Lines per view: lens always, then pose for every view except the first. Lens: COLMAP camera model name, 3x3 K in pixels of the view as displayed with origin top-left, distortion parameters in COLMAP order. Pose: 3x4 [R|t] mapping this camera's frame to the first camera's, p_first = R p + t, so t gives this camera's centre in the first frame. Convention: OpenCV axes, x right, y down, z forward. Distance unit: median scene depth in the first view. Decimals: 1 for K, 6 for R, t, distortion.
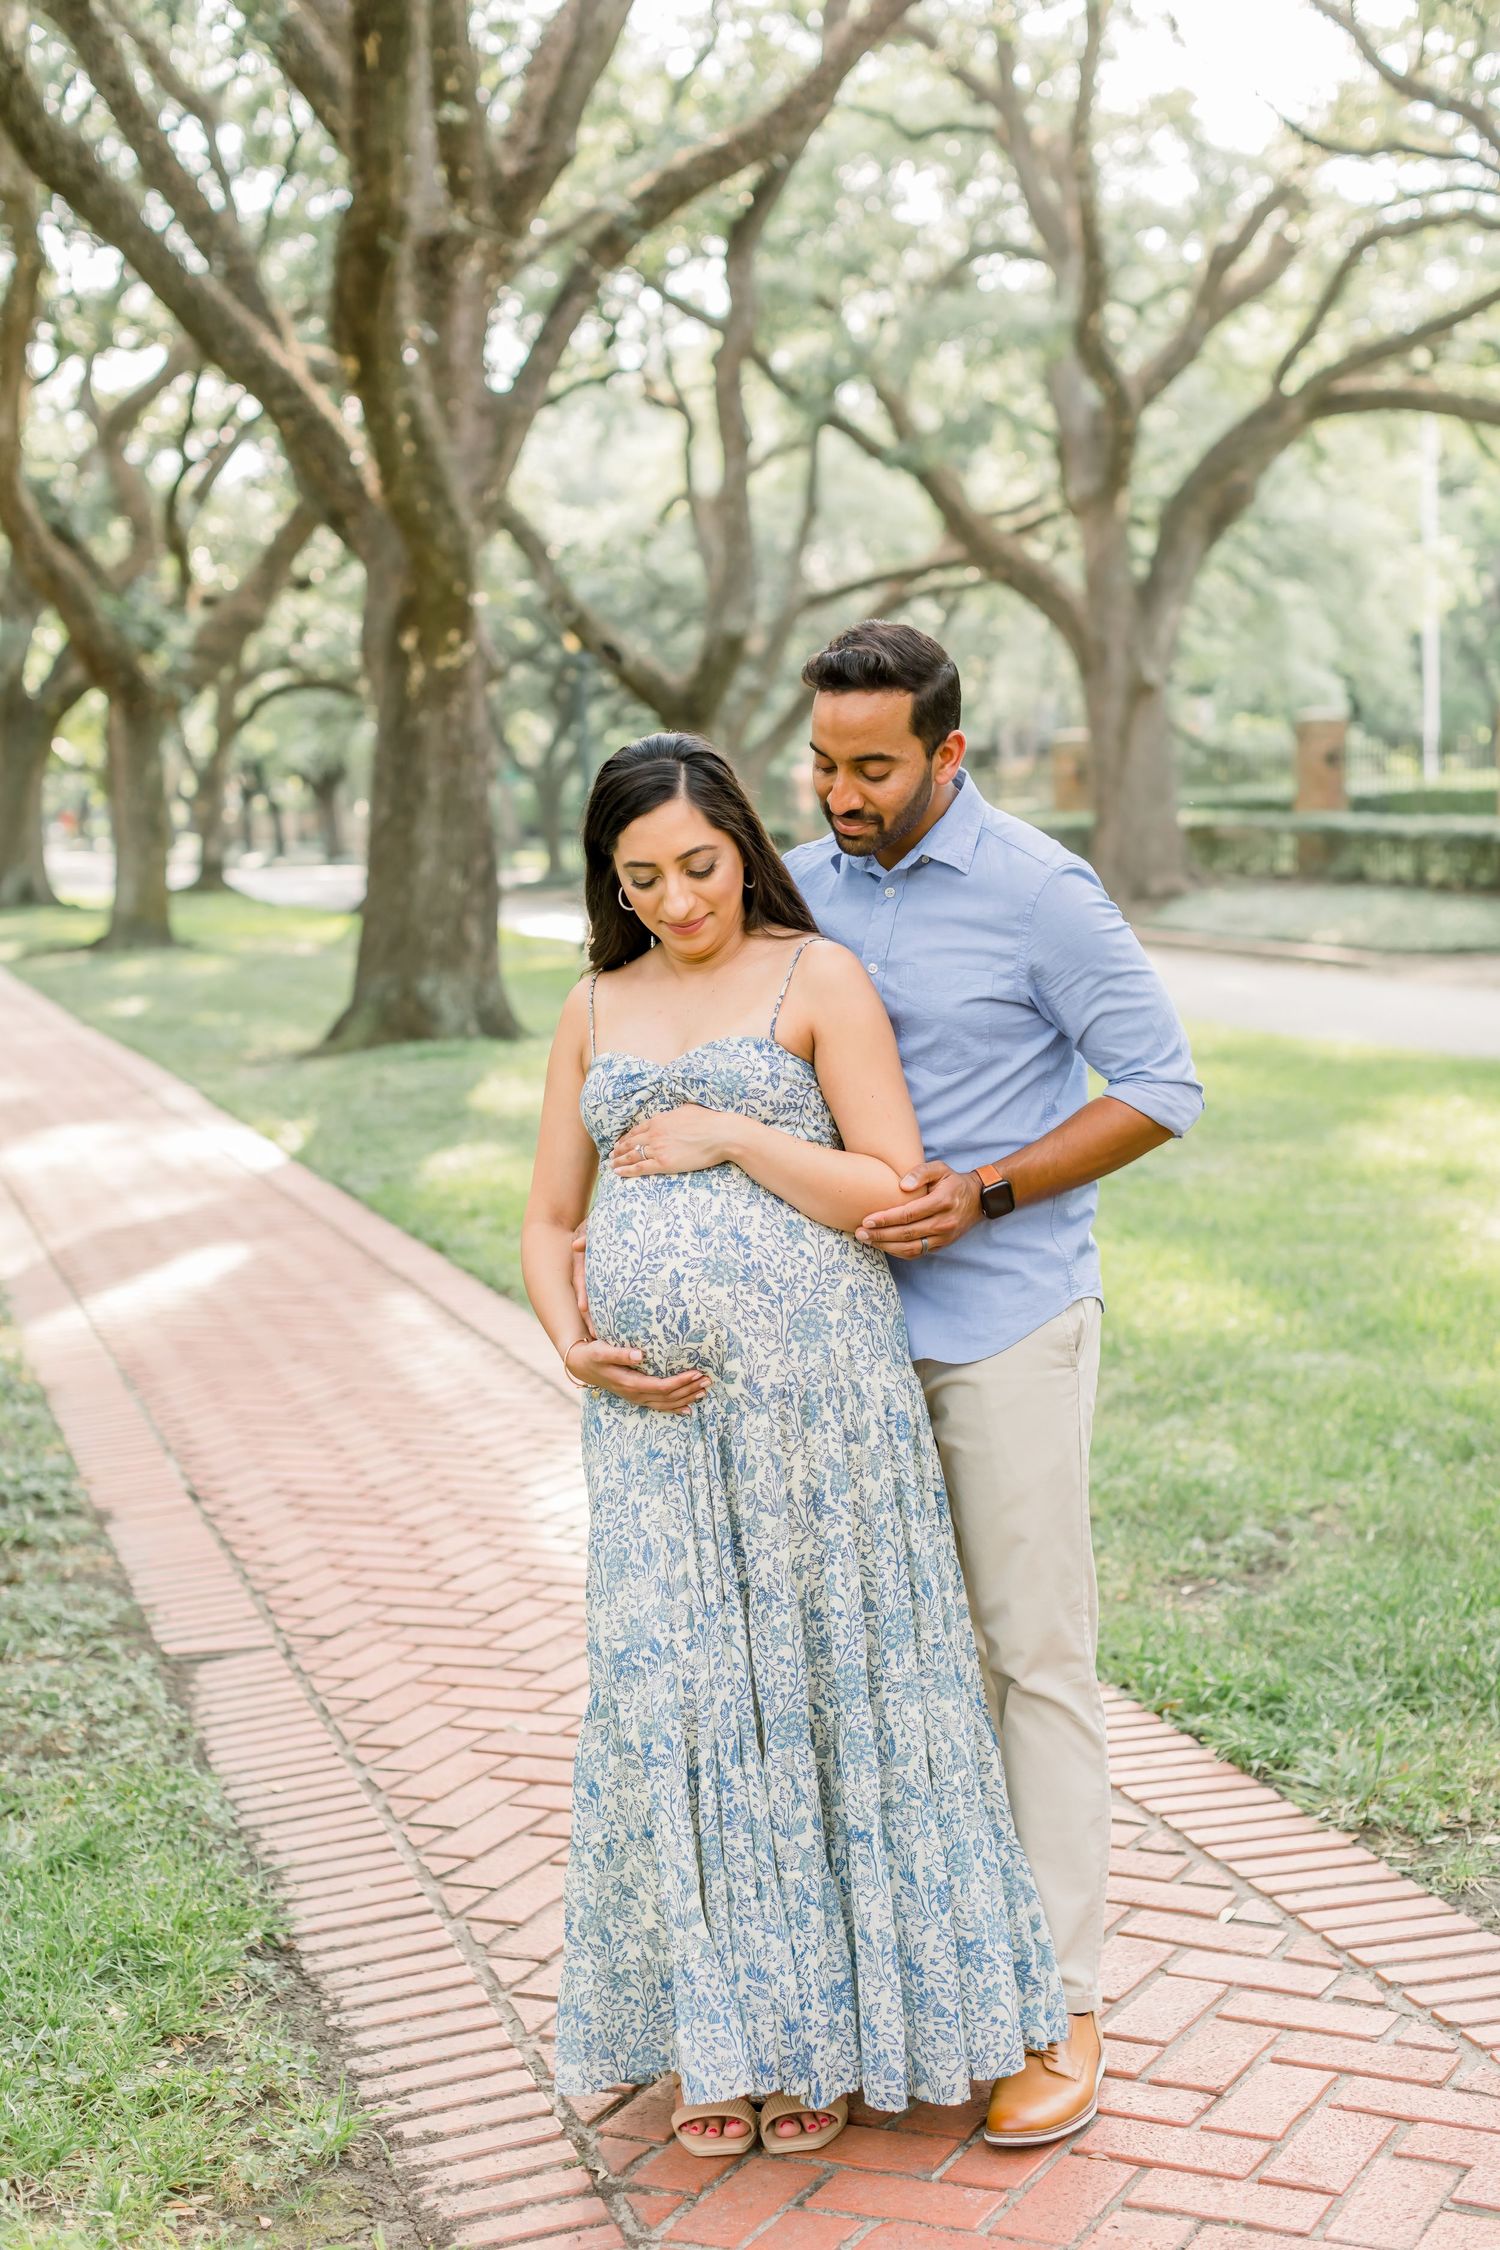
lens RADIAL K [[3245.6, 0, 745.0], [0, 3245.6, 1133.1], [0, 0, 1]] dist [0.037645, -0.032193]
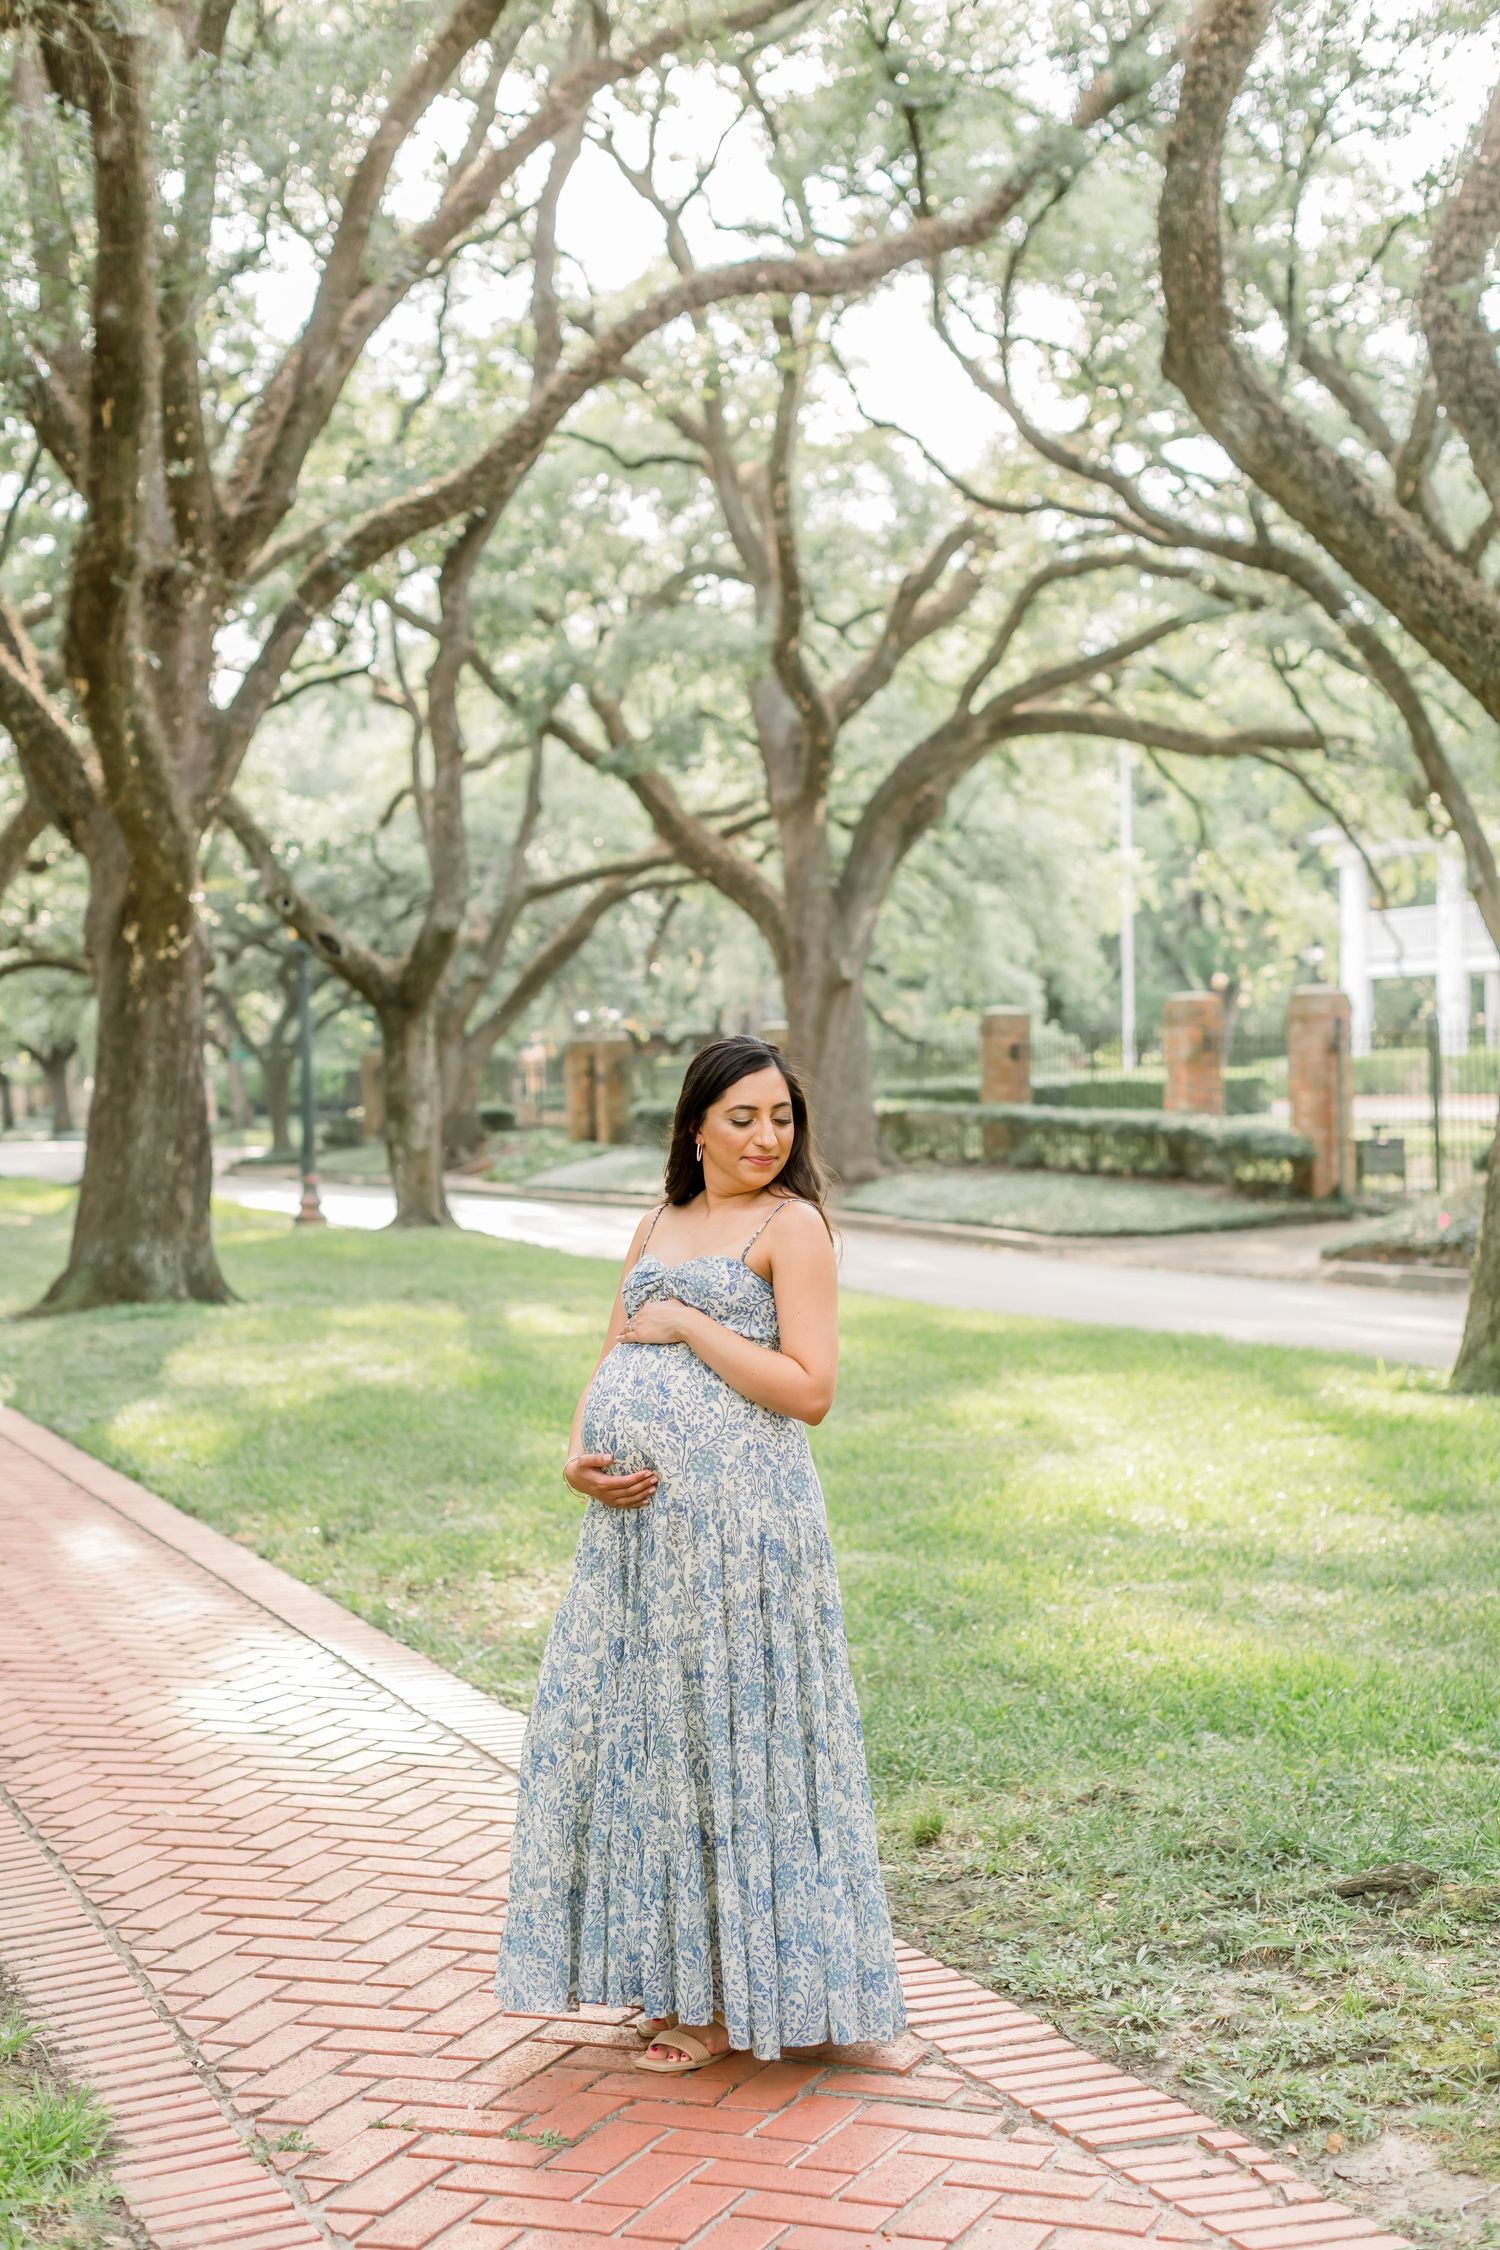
lens RADIAL K [[3245.6, 0, 745.0], [0, 3245.6, 1133.1], [0, 0, 1]] dist [0.037645, -0.032193]
pose [[0.996617, 0.013859, 0.081008, 0.014090], [-0.006799, 0.996204, -0.086783, 0.007659], [-0.081904, 0.085939, 0.992928, -0.090001]]
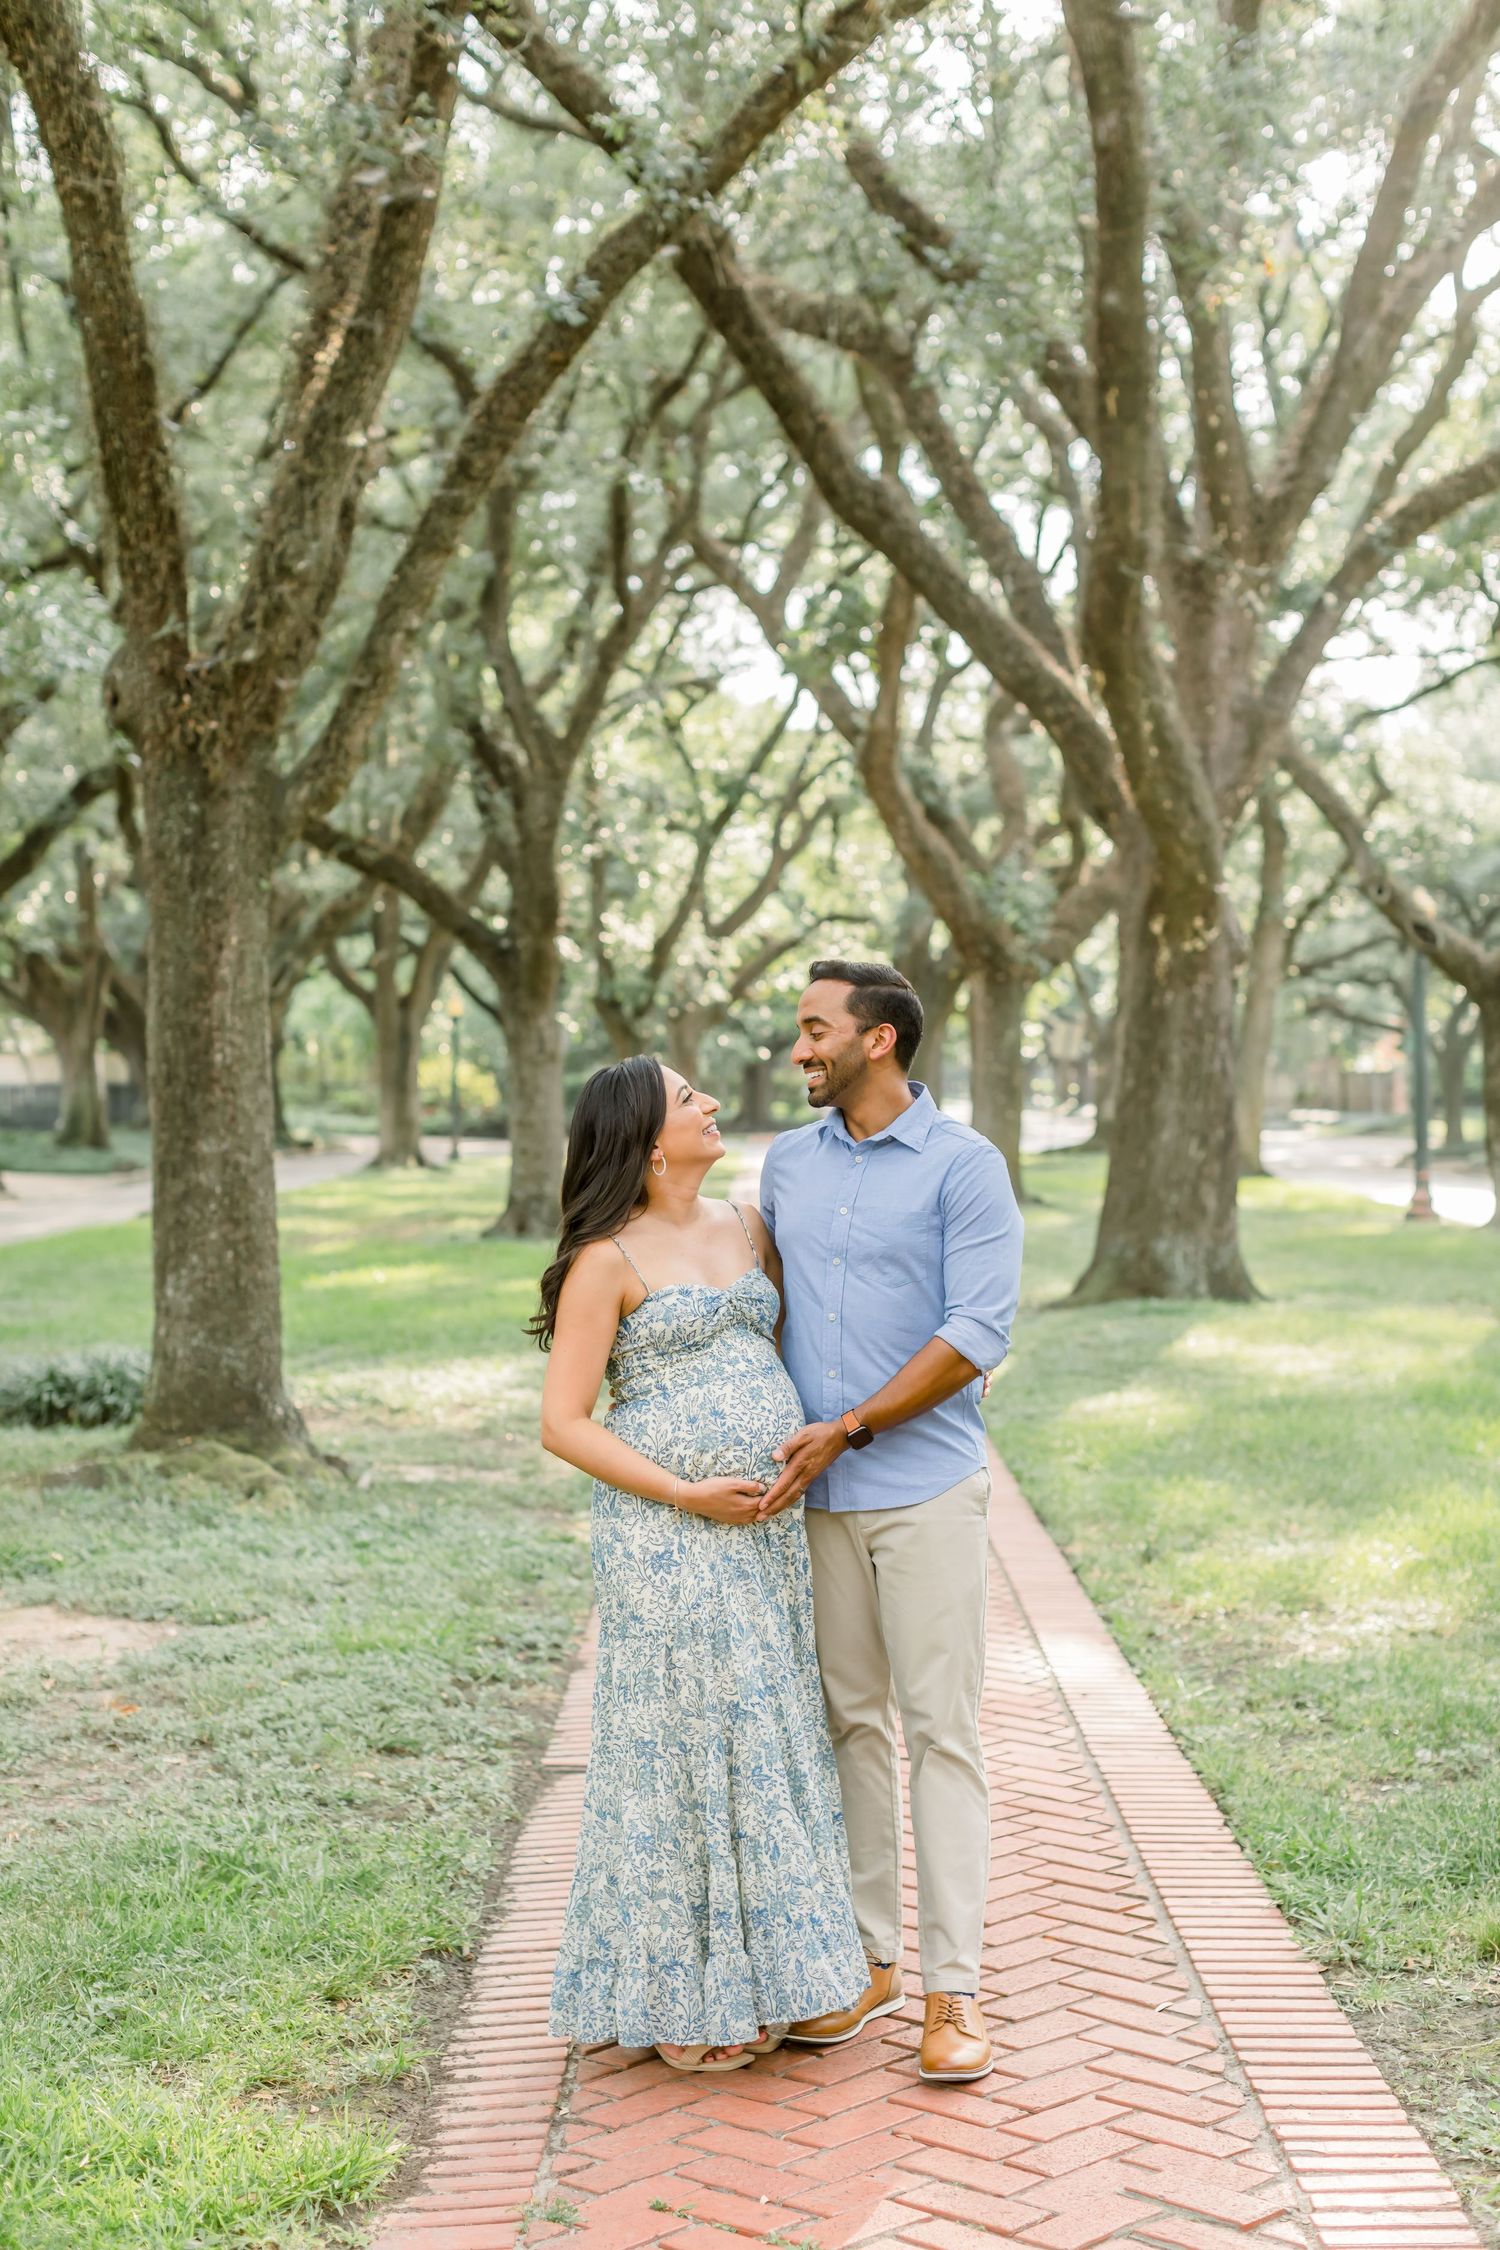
lens RADIAL K [[3245.6, 0, 745.0], [0, 3245.6, 1133.1], [0, 0, 1]] dist [0.037645, -0.032193]
pose [[0.956470, 0.029839, -0.290302, 0.080975], [-0.052892, 0.996009, -0.071891, 0.001405], [0.286999, 0.084116, 0.954231, -0.060649]]
